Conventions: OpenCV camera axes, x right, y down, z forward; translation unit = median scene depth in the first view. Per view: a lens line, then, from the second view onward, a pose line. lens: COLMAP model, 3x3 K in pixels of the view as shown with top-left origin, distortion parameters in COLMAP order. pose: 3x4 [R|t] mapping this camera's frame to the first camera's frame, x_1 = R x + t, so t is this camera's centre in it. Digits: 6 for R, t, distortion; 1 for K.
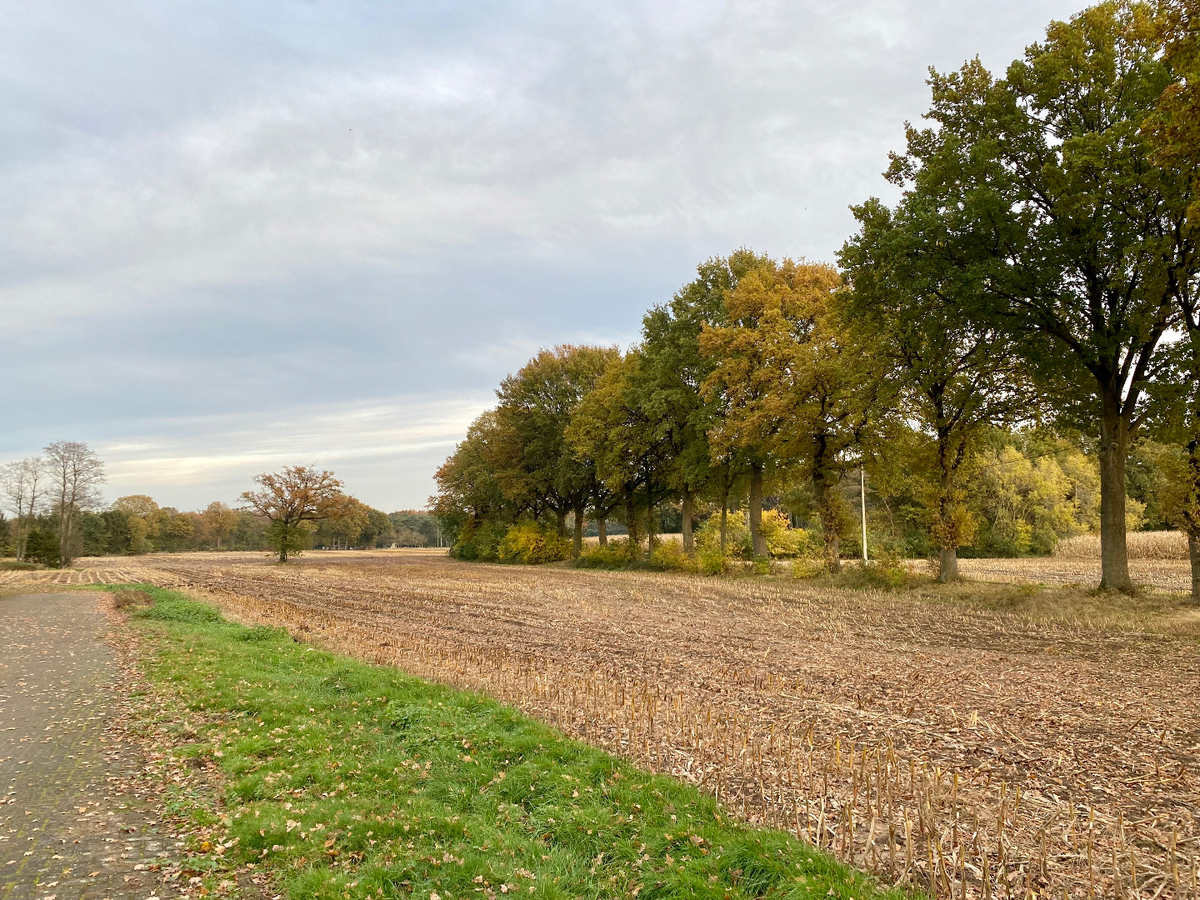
lens RADIAL K [[896.1, 0, 602.3], [0, 896.1, 421.7], [0, 0, 1]] dist [-0.004549, -0.002846]
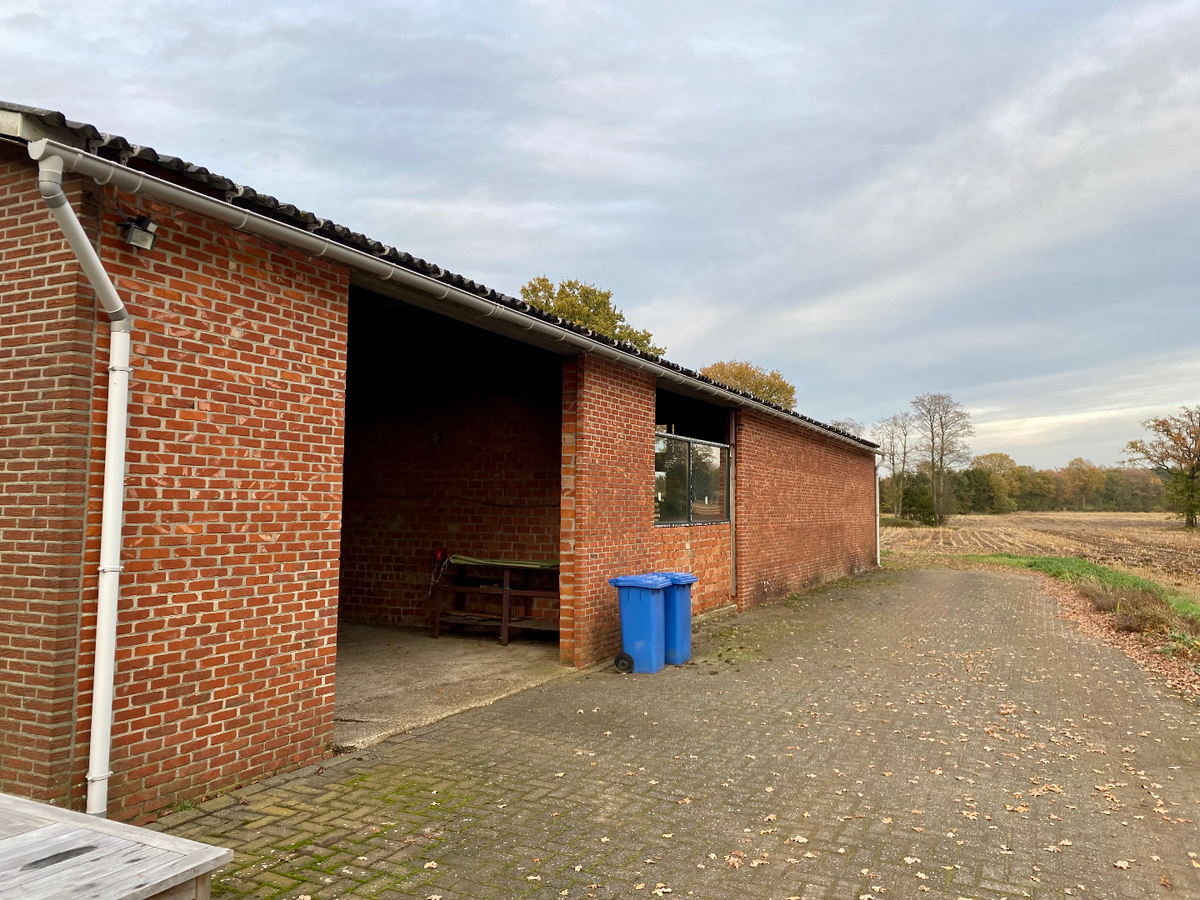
lens RADIAL K [[828.6, 0, 600.0], [0, 828.6, 450.0], [0, 0, 1]] dist [-0.006703, -0.001780]
pose [[0.618717, -0.038204, -0.784685, -0.094902], [0.093457, 0.995304, 0.025232, 0.019472], [0.780036, -0.088946, 0.619381, 0.129224]]
